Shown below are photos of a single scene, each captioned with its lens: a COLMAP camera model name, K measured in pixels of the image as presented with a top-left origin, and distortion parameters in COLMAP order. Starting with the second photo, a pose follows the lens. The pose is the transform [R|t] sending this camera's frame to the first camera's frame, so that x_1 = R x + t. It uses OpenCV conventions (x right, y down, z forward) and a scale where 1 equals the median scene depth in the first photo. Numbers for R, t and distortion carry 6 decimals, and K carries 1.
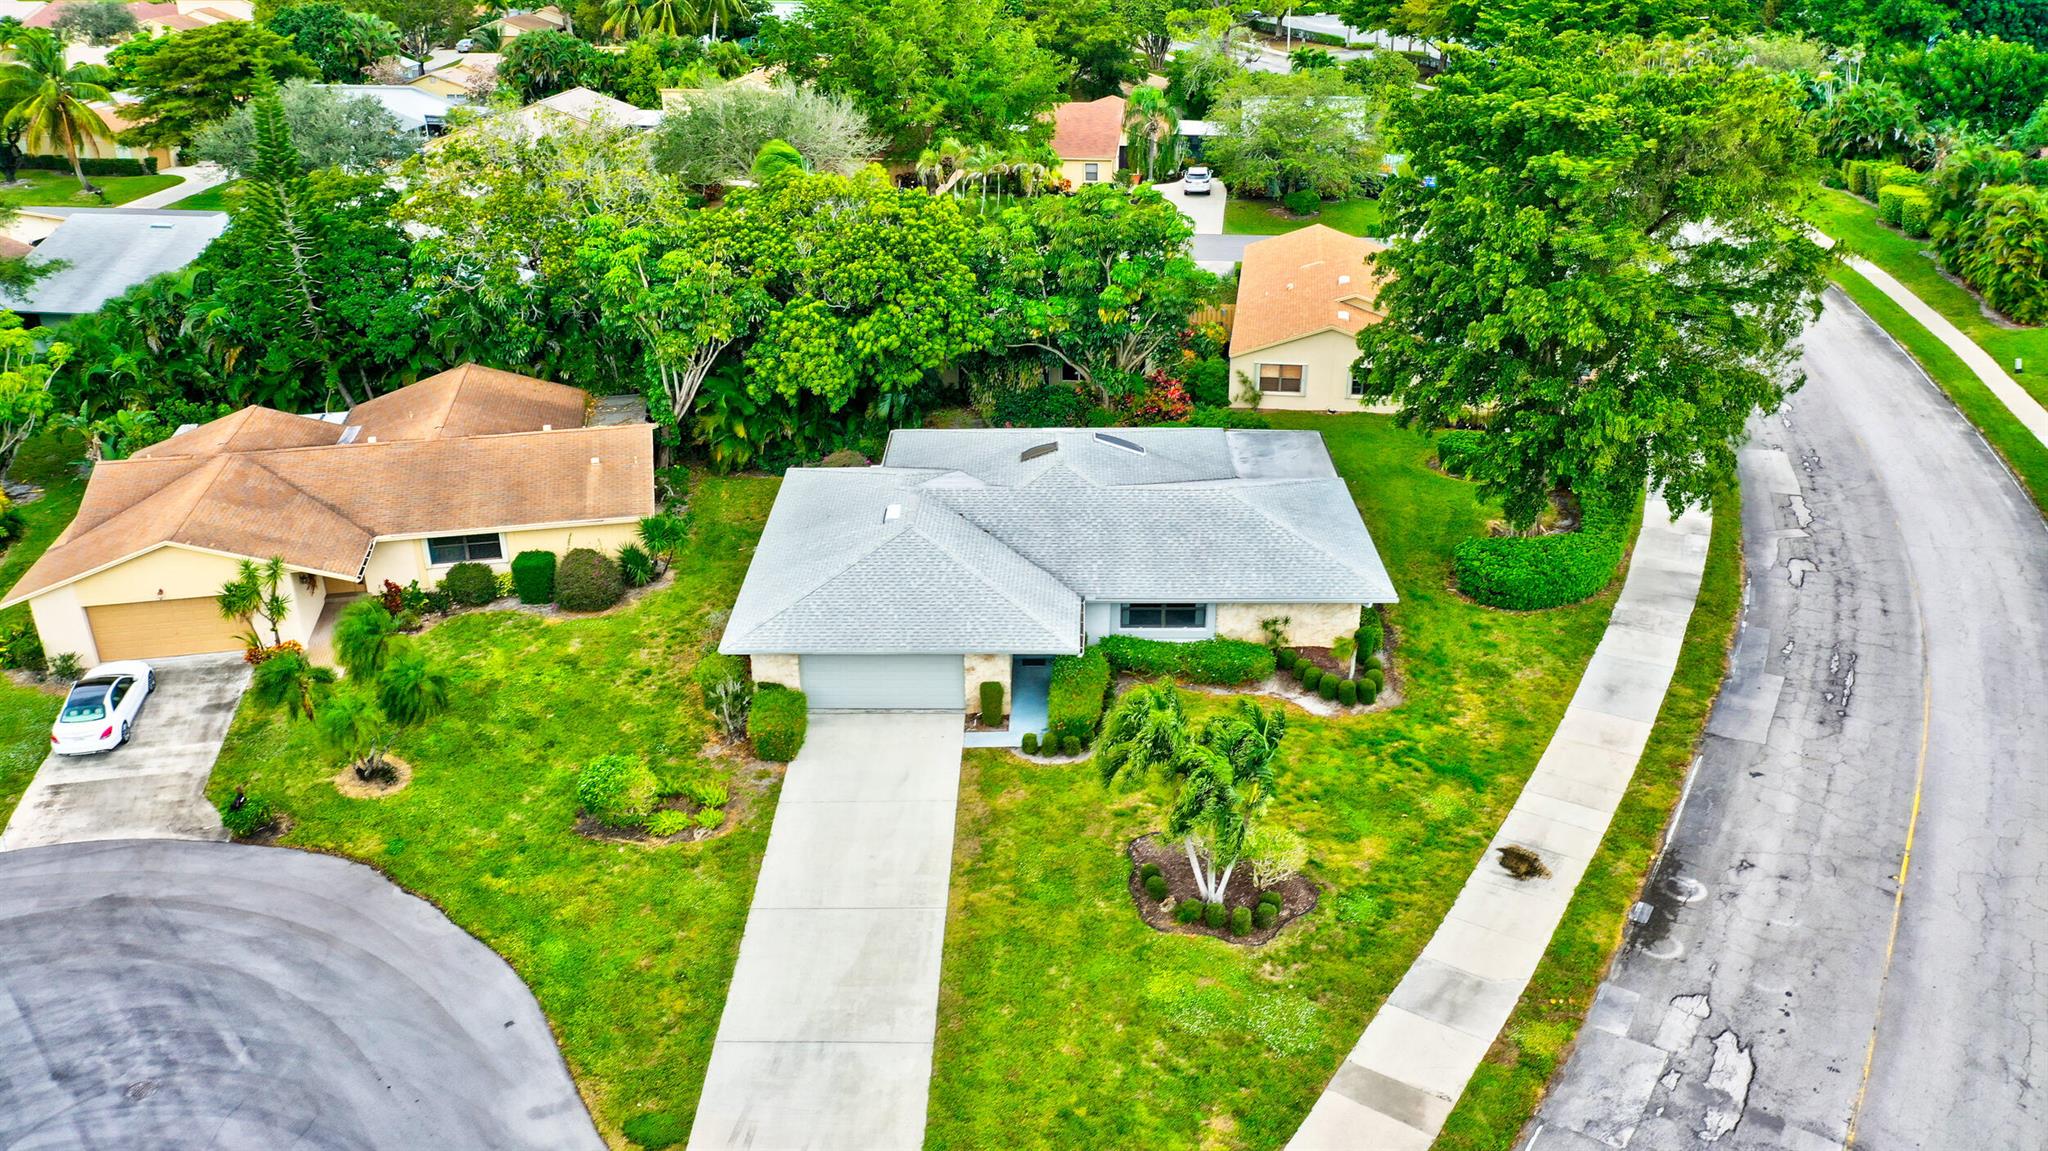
lens RADIAL K [[1612.4, 0, 1015.9], [0, 1612.4, 585.3], [0, 0, 1]] dist [-0.000575, -0.002752]
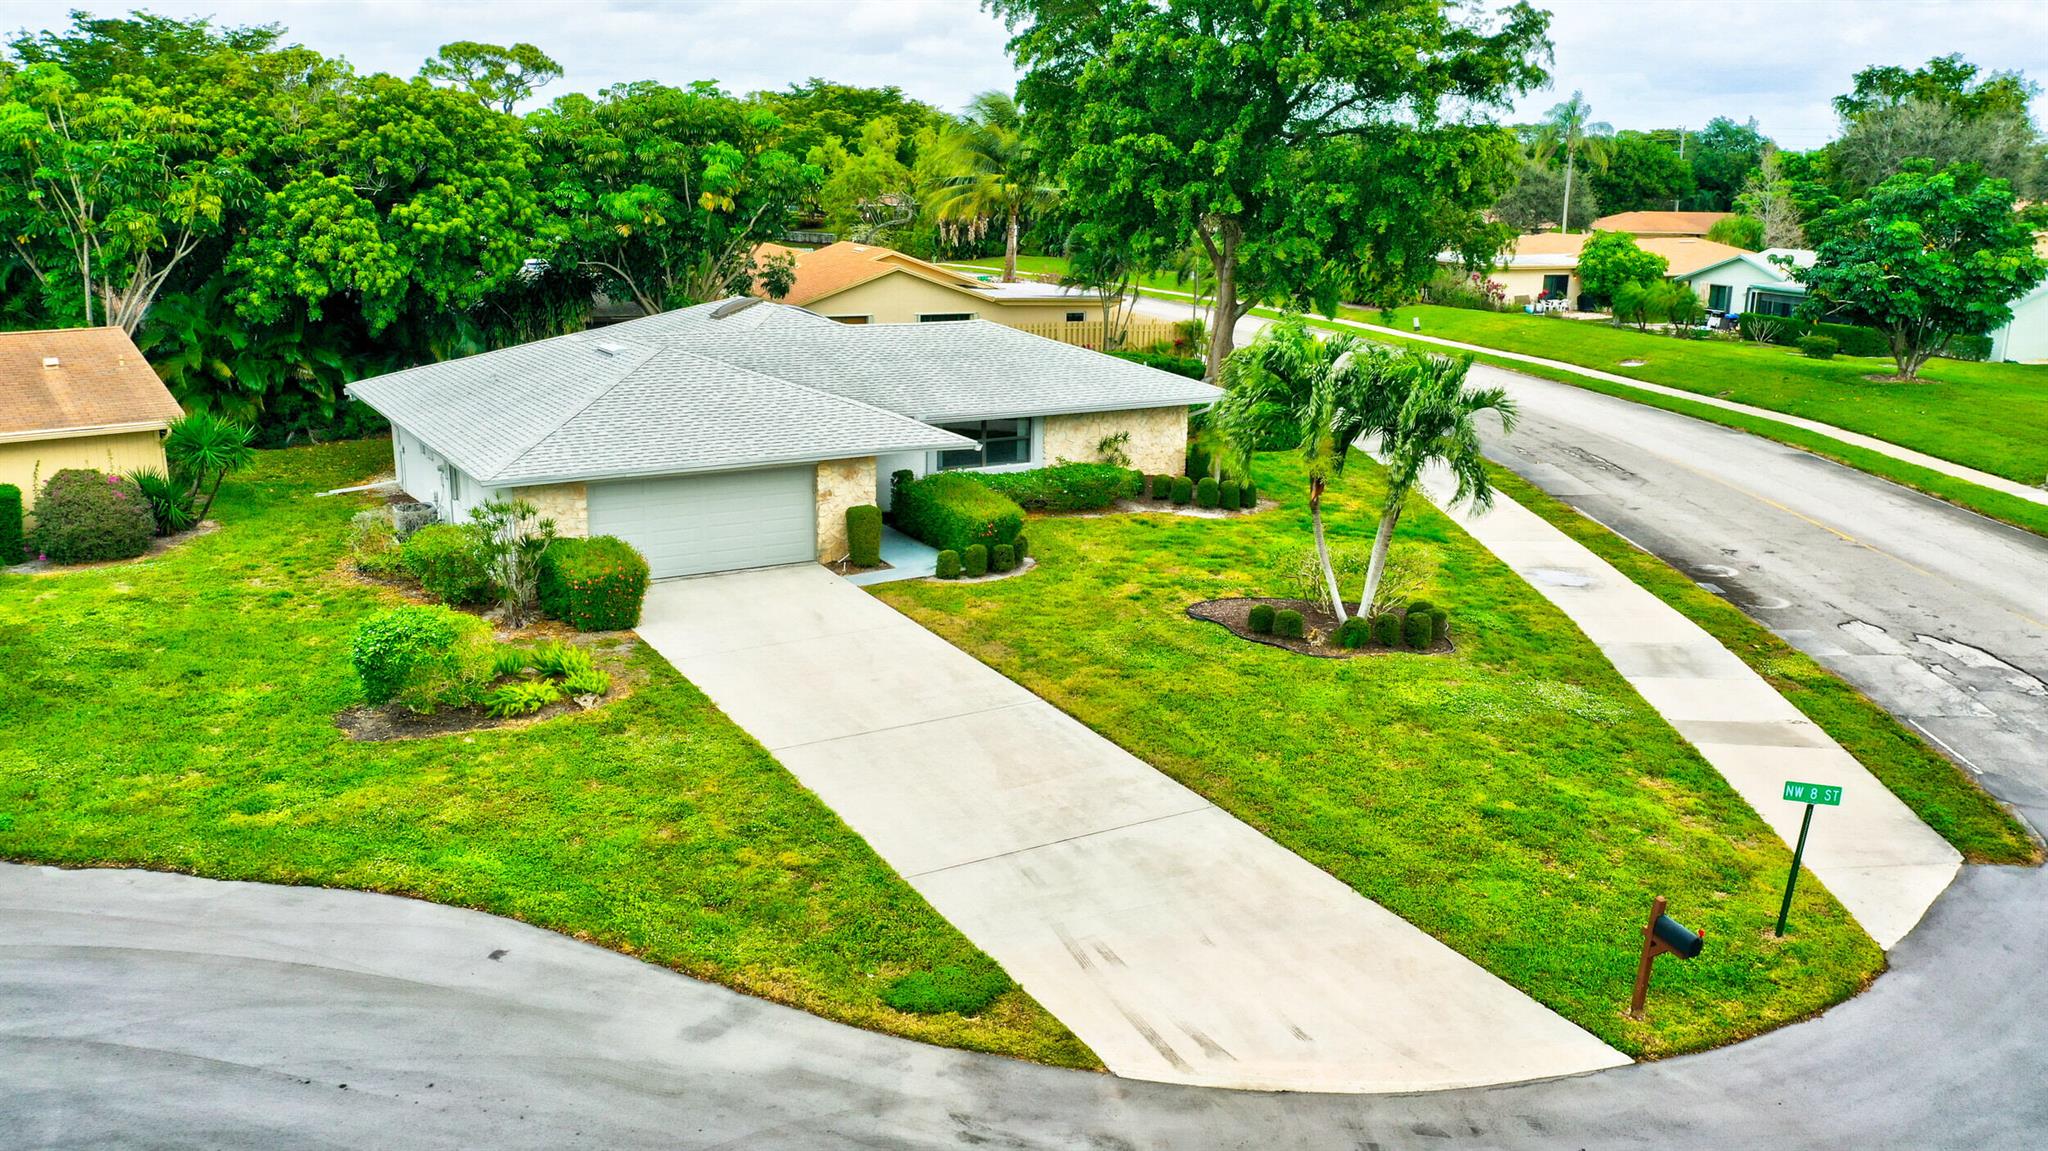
lens RADIAL K [[1612.4, 0, 1015.9], [0, 1612.4, 585.3], [0, 0, 1]] dist [-0.000575, -0.002752]
pose [[0.855475, -0.111585, 0.505679, -0.321536], [0.198467, 0.972593, -0.121136, 0.193984], [-0.478303, 0.203989, 0.854175, 0.354967]]
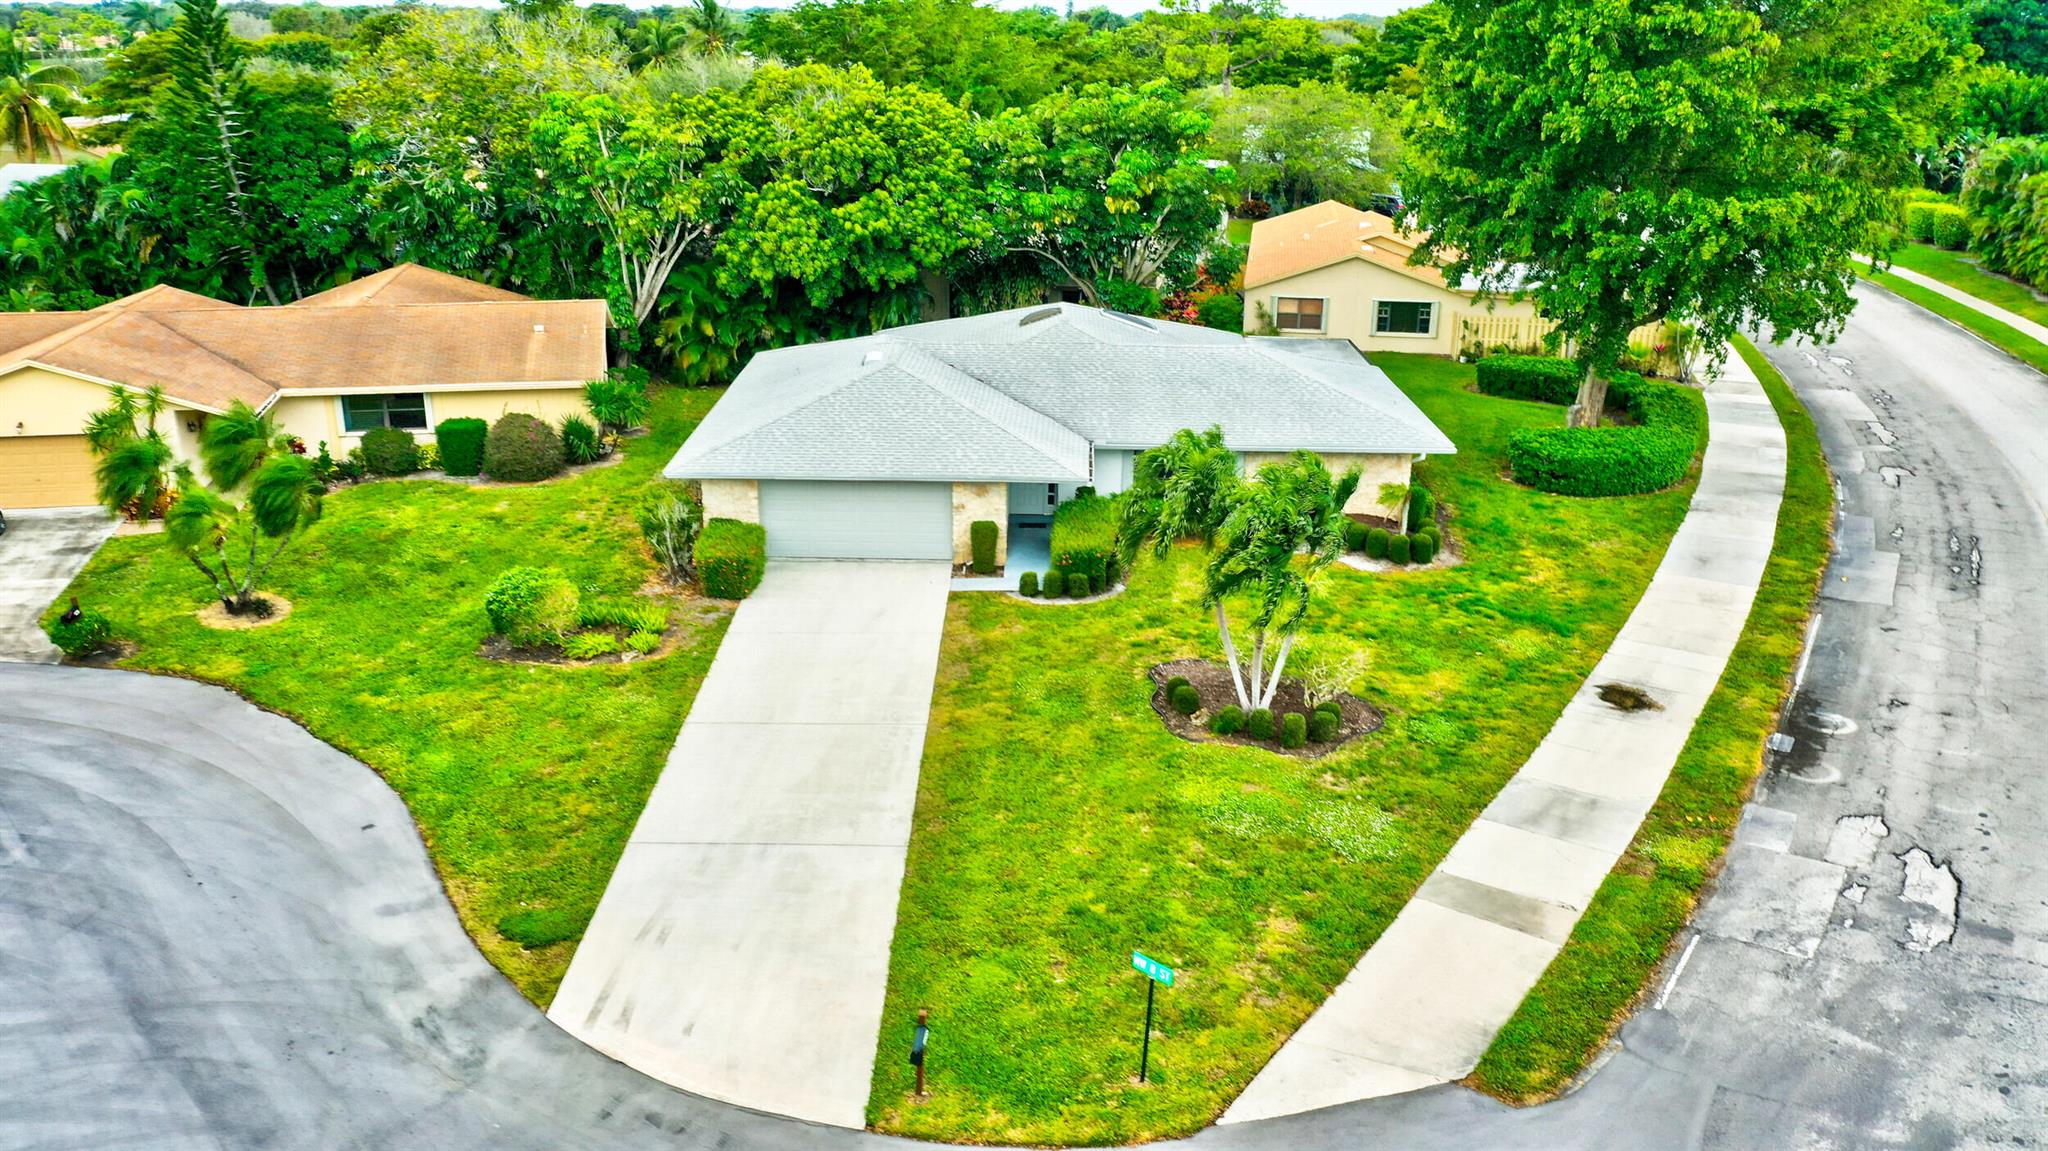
lens RADIAL K [[1609.3, 0, 1015.8], [0, 1609.3, 572.3], [0, 0, 1]] dist [0.000385, -0.006316]
pose [[0.999814, 0.016508, 0.009985, -0.006476], [-0.015406, 0.994685, -0.101801, 0.171607], [-0.011612, 0.101629, 0.994755, 0.156264]]
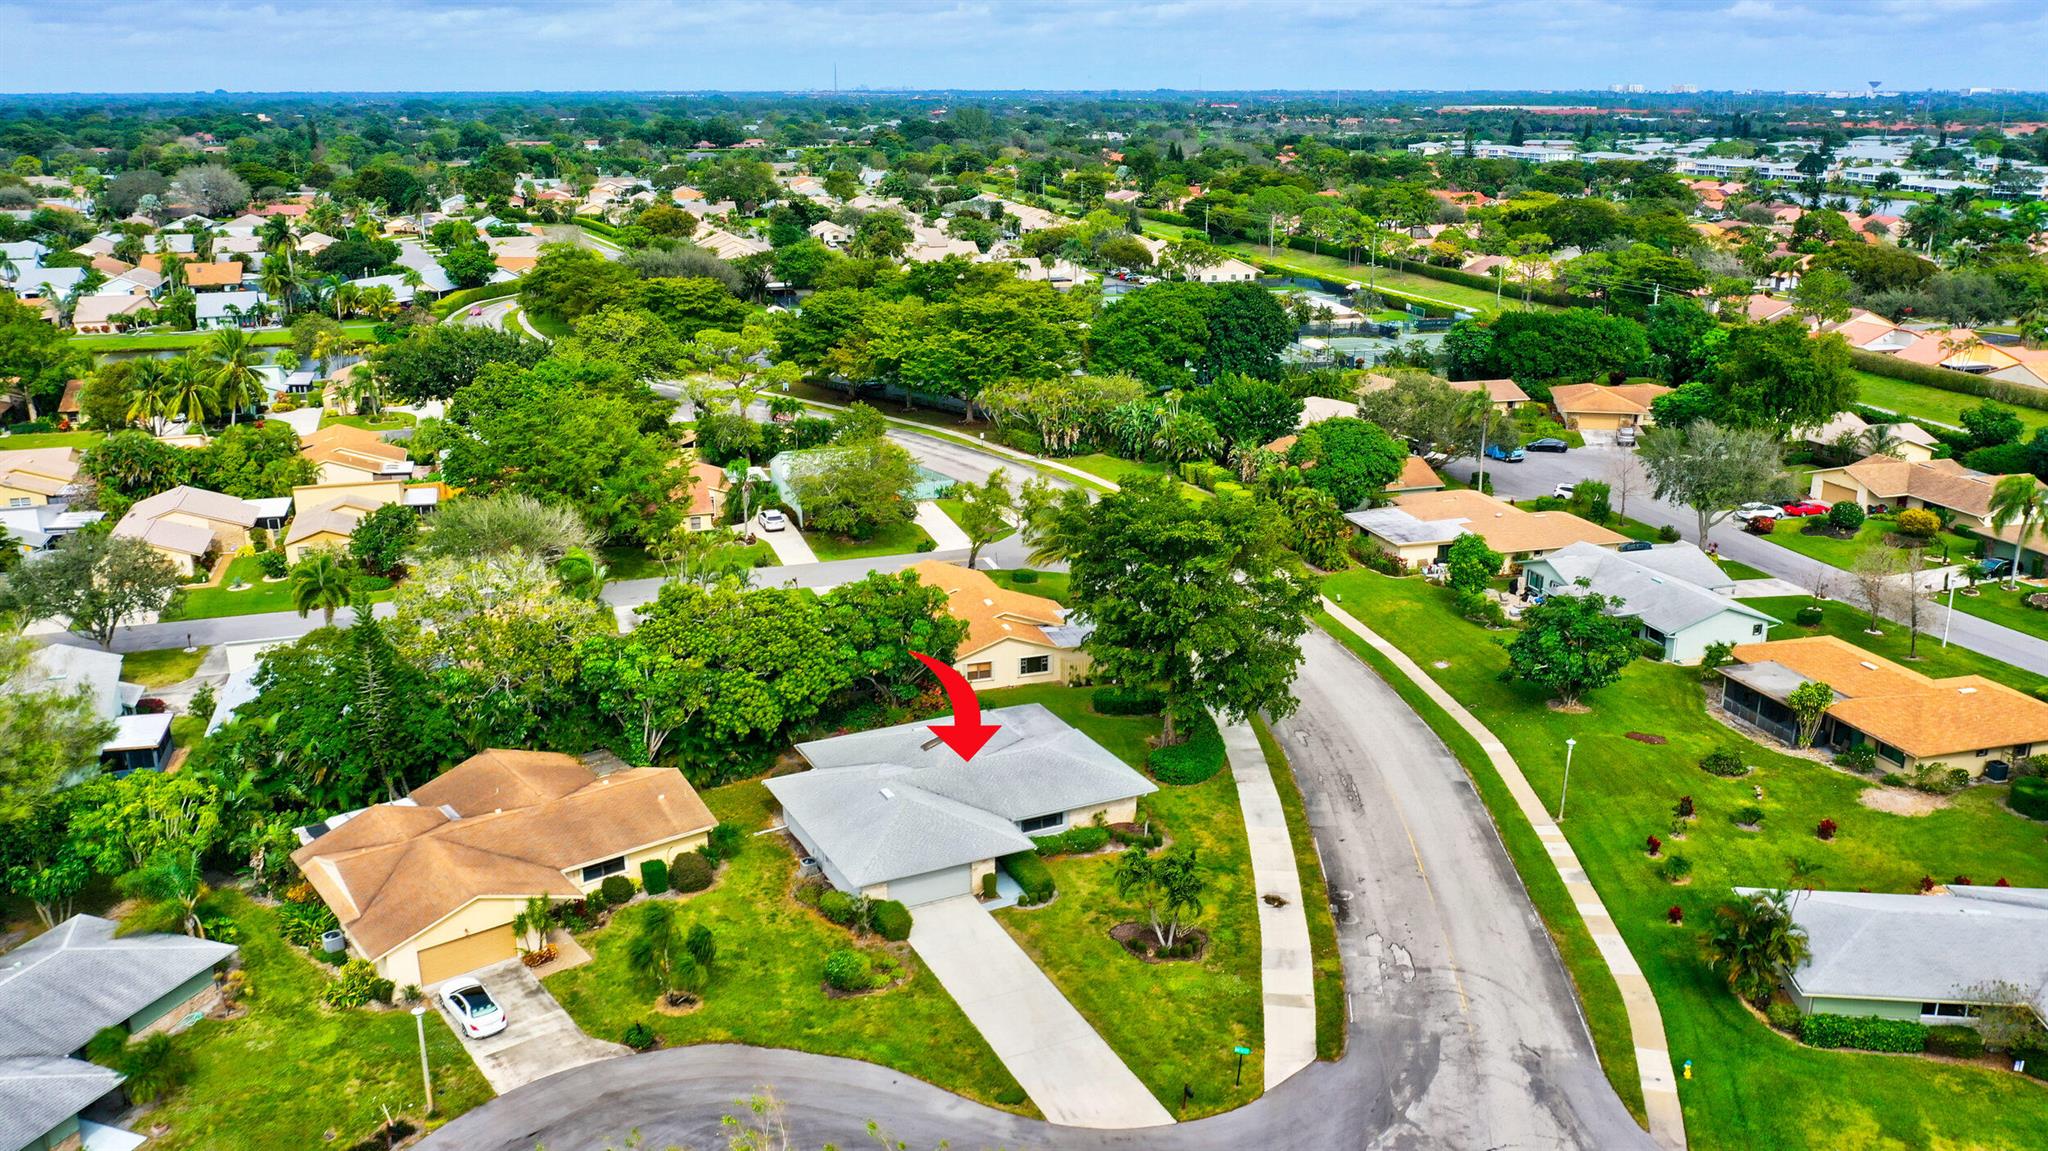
lens RADIAL K [[1612.4, 0, 1015.9], [0, 1612.4, 585.3], [0, 0, 1]] dist [-0.000575, -0.002752]
pose [[0.891956, -0.126837, 0.433967, -0.733452], [0.184879, 0.978248, -0.094077, -0.081448], [-0.412595, 0.164144, 0.896003, -0.699300]]
